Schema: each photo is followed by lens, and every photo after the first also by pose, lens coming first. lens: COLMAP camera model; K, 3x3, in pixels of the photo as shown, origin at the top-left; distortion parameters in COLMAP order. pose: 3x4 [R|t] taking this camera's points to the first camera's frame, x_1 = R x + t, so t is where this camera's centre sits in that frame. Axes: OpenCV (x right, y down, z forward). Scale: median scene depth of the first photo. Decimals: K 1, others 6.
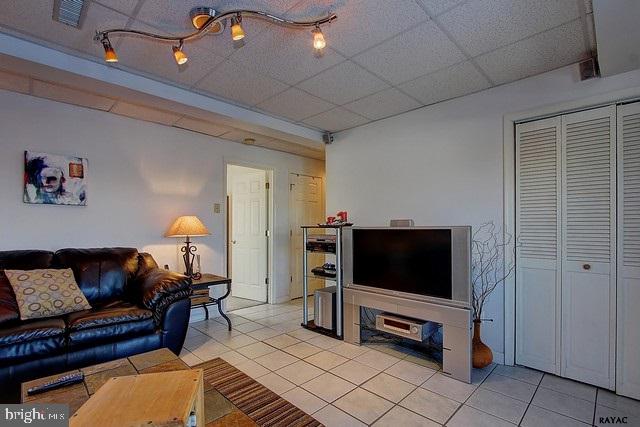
lens RADIAL K [[294.0, 0, 319.2], [0, 294.0, 228.5], [0, 0, 1]] dist [-0.003915, -0.000158]
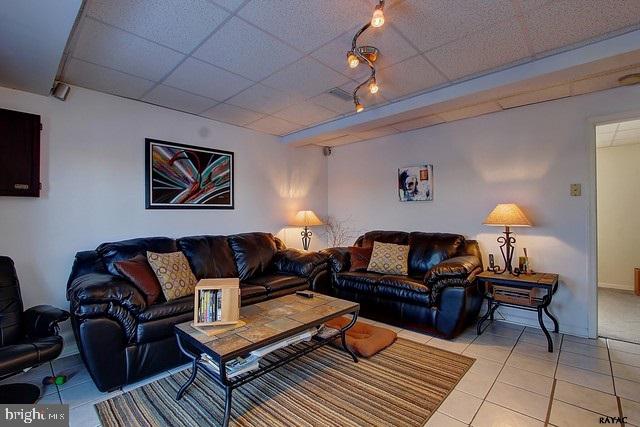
lens RADIAL K [[294.0, 0, 313.9], [0, 294.0, 212.0], [0, 0, 1]] dist [-0.003915, -0.000158]
pose [[0.040236, -0.020938, -0.998971, 0.524249], [0.001036, 0.999781, -0.020914, 0.002167], [0.999190, -0.000193, 0.040249, 0.440771]]
